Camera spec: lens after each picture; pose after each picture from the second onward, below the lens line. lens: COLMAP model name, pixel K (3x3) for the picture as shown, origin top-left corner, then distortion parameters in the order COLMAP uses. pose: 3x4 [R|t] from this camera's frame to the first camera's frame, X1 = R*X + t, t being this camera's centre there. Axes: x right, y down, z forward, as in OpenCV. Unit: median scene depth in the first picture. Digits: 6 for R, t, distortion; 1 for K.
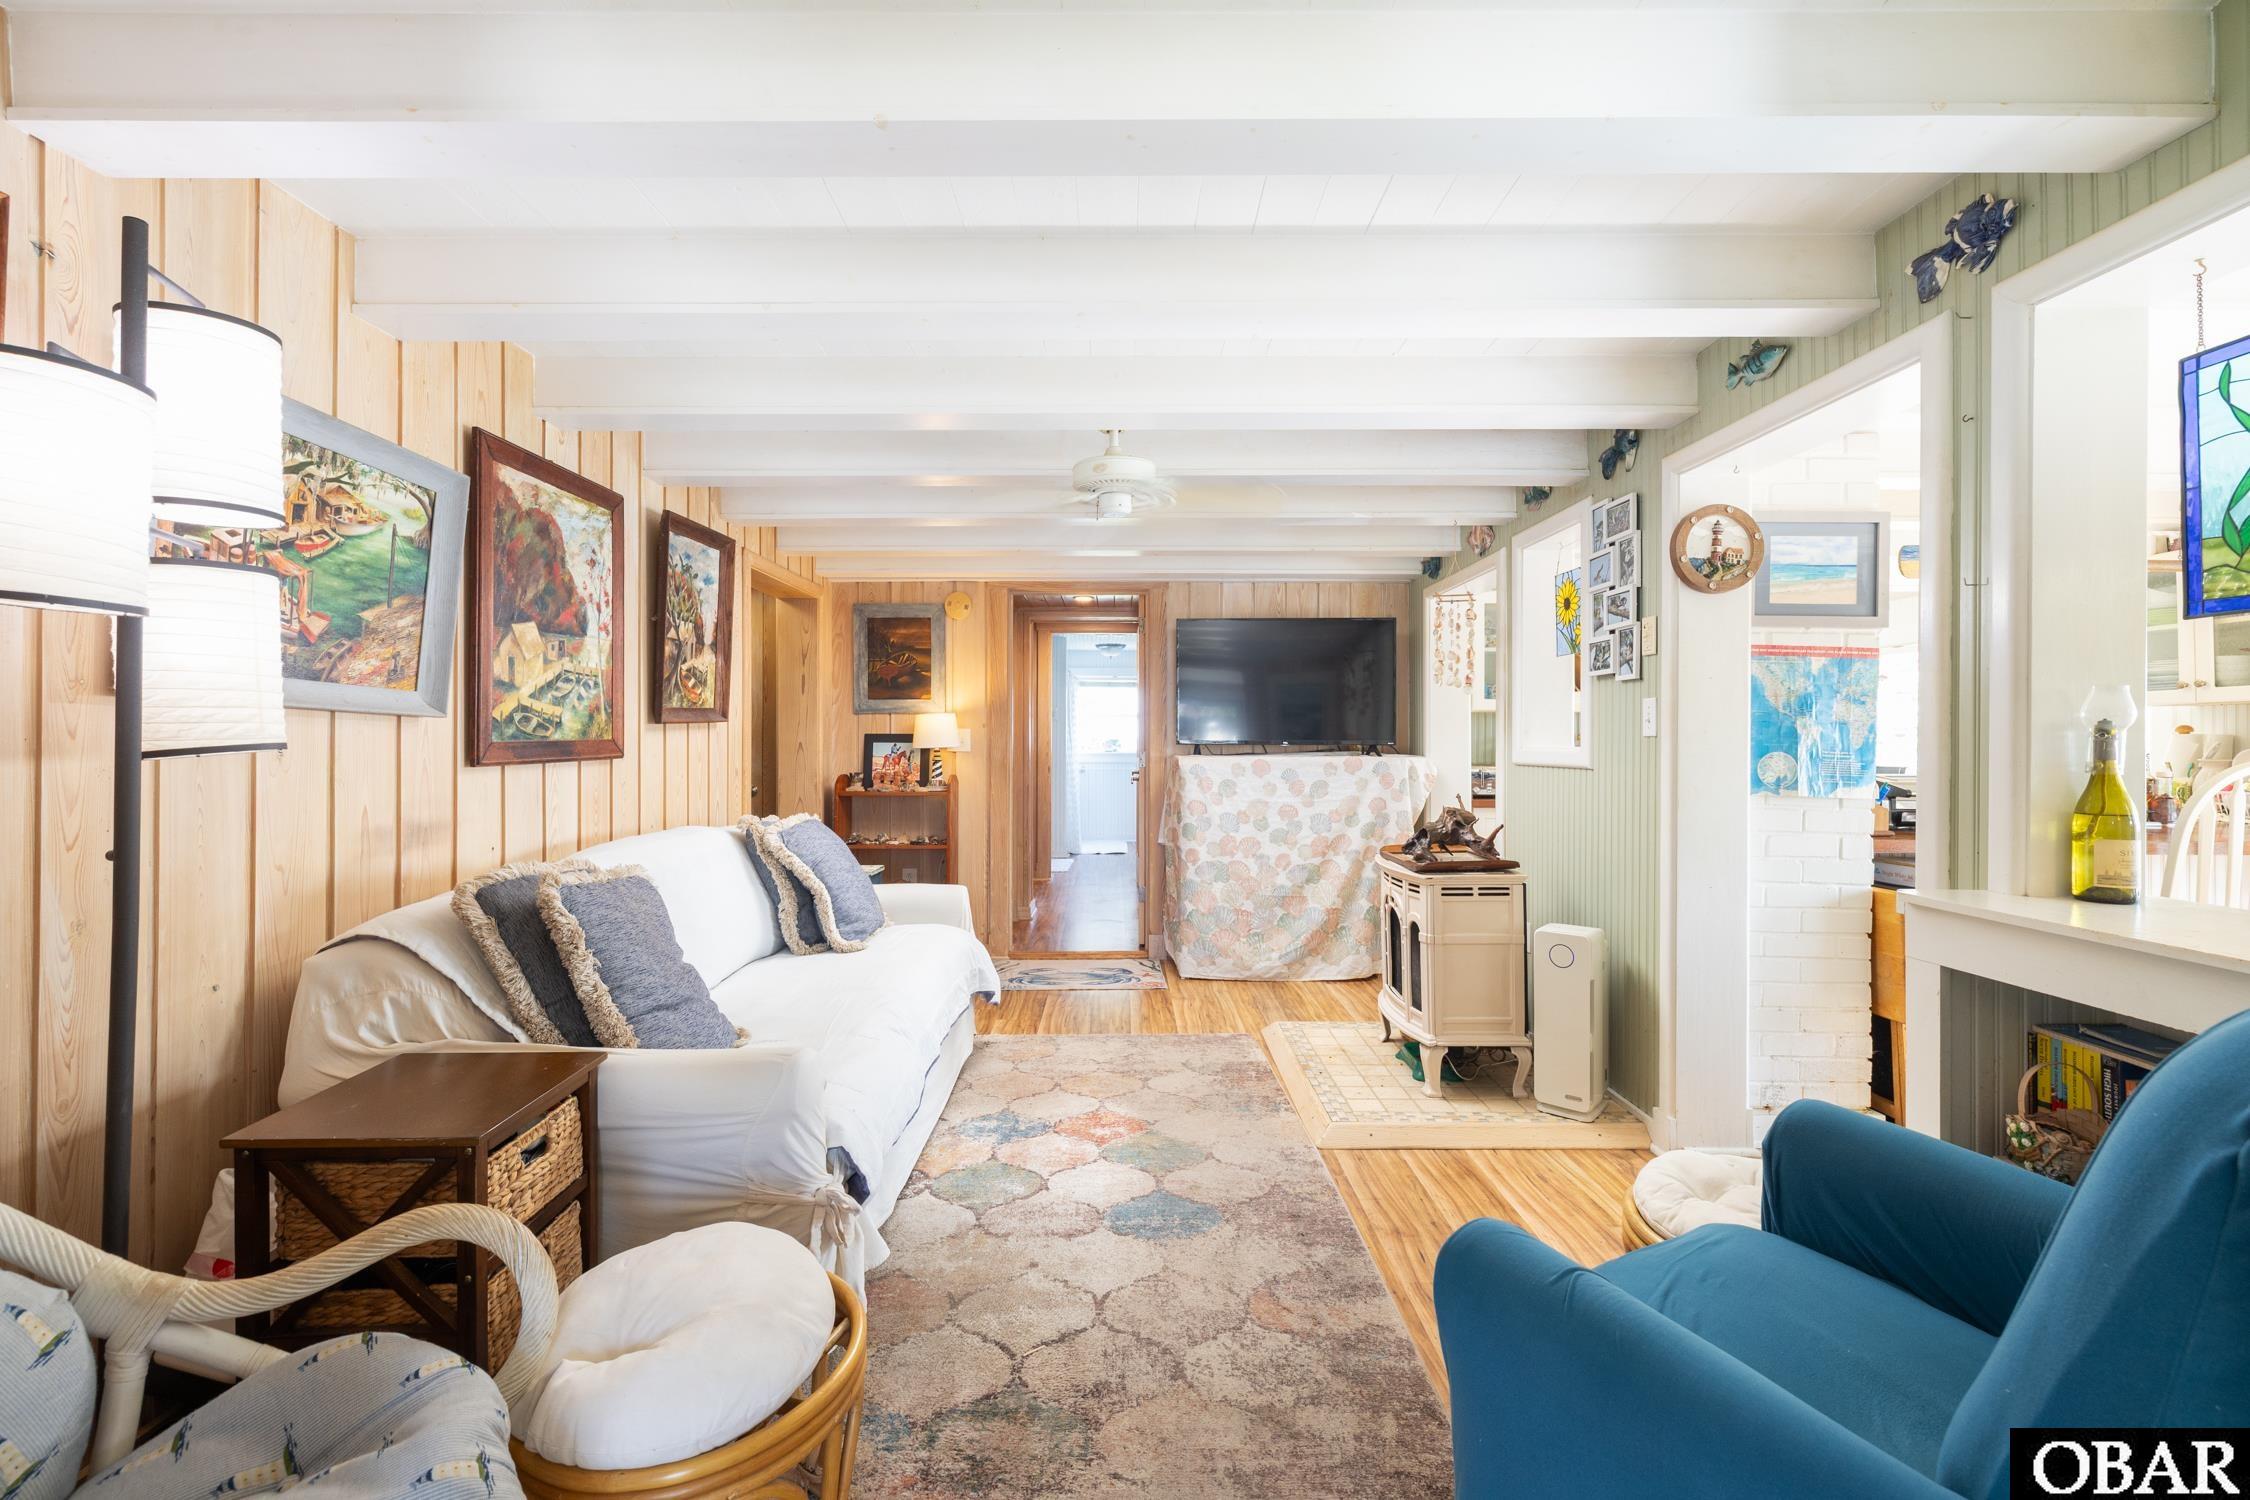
lens RADIAL K [[970.3, 0, 1129.7], [0, 970.3, 740.2], [0, 0, 1]] dist [0.003661, 0.001059]
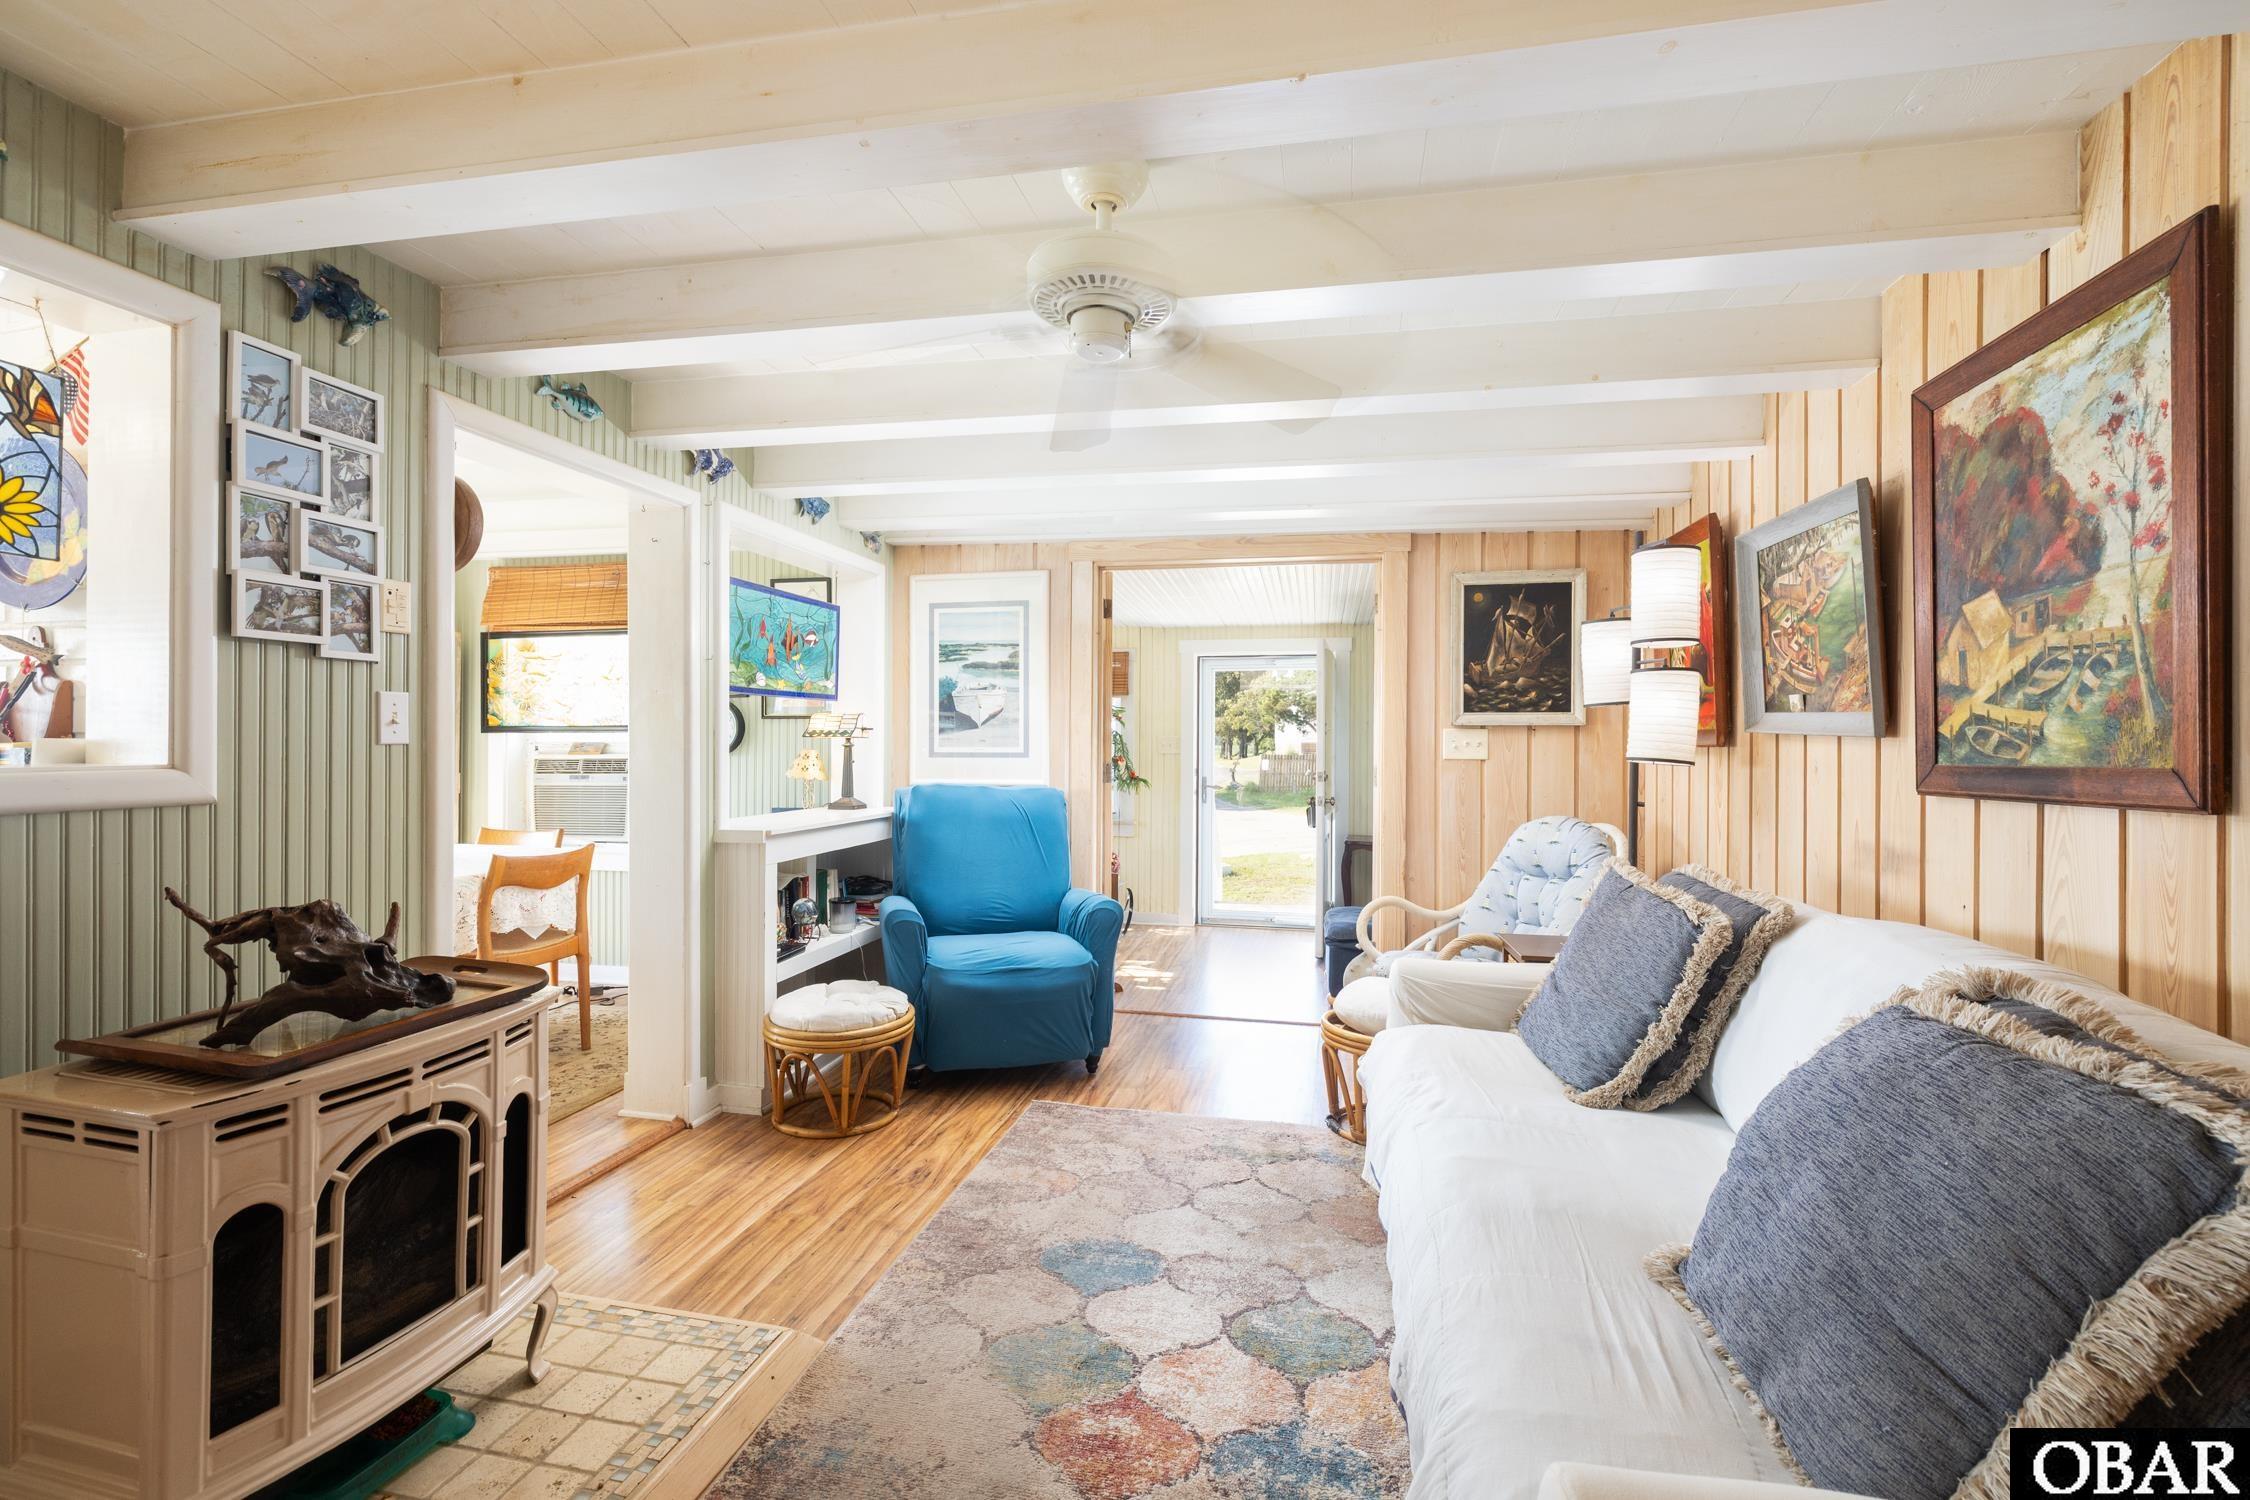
lens RADIAL K [[970.3, 0, 1112.7], [0, 970.3, 740.2], [0, 0, 1]] dist [0.003661, 0.001059]
pose [[-0.971264, -0.011071, 0.237747, -0.178911], [-0.011579, 0.999933, -0.000737, -0.009576], [-0.237723, -0.003468, -0.971327, 1.777893]]
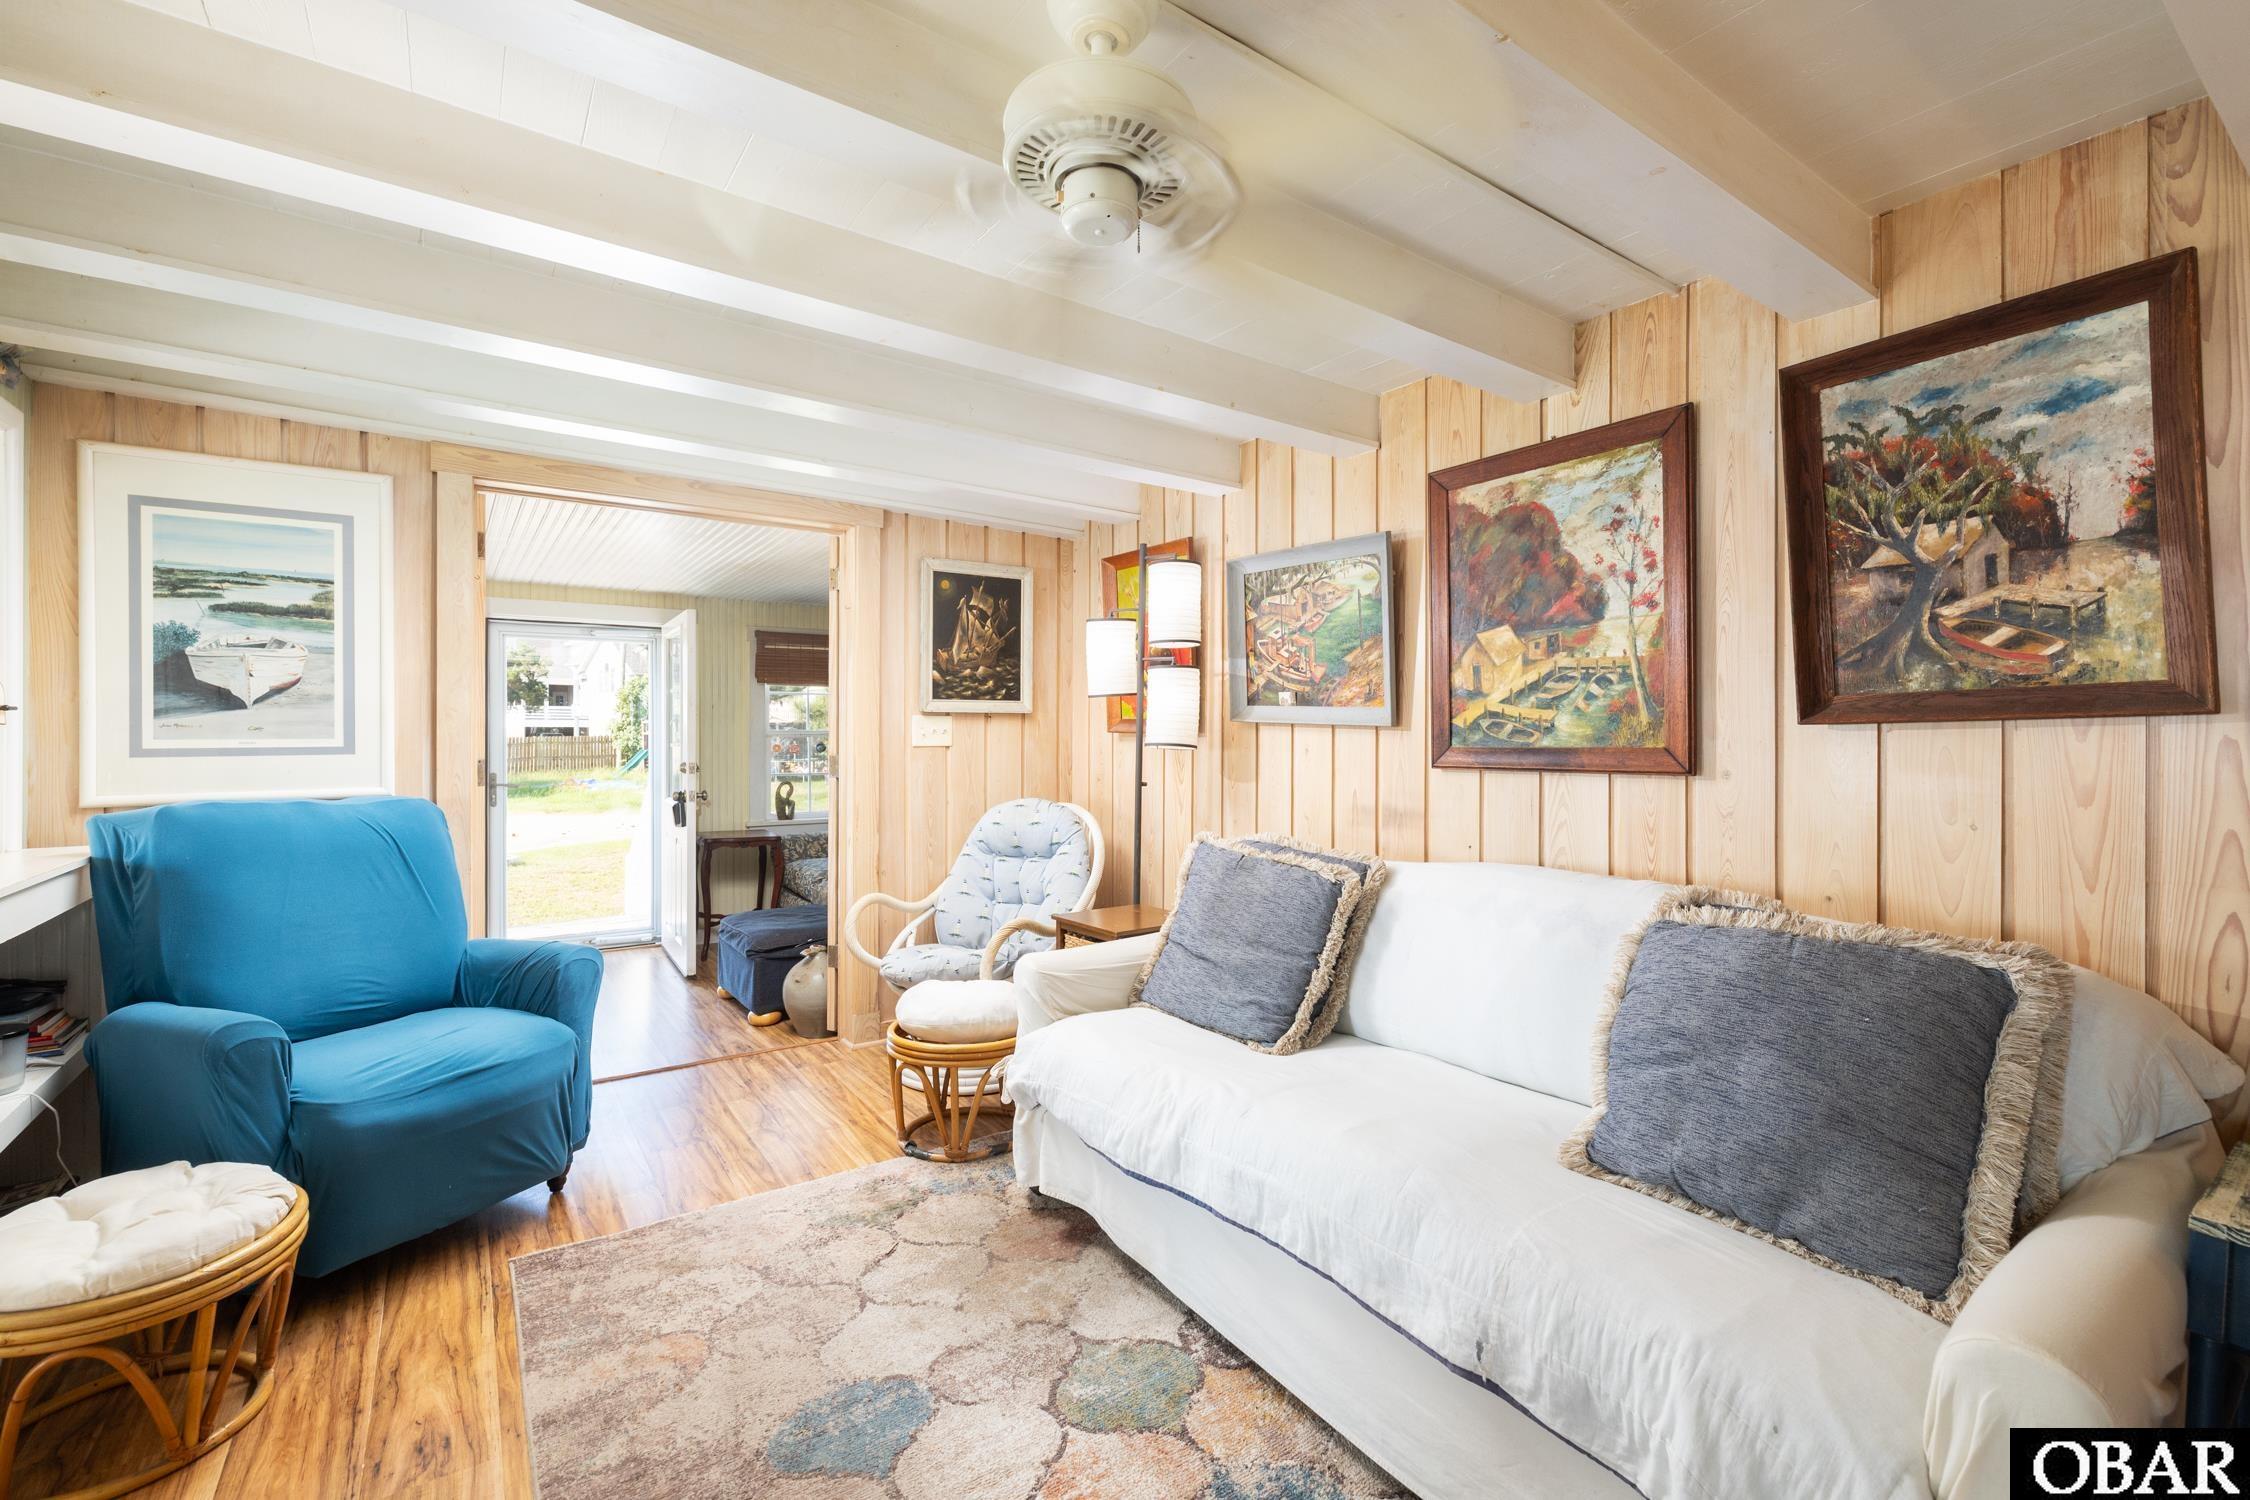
lens RADIAL K [[970.3, 0, 1092.0], [0, 970.3, 730.1], [0, 0, 1]] dist [0.003661, 0.001059]
pose [[-0.842279, -0.008240, -0.538979, 0.254707], [-0.008059, 0.999964, -0.002693, -0.010369], [0.538982, 0.002075, -0.842315, 1.572553]]
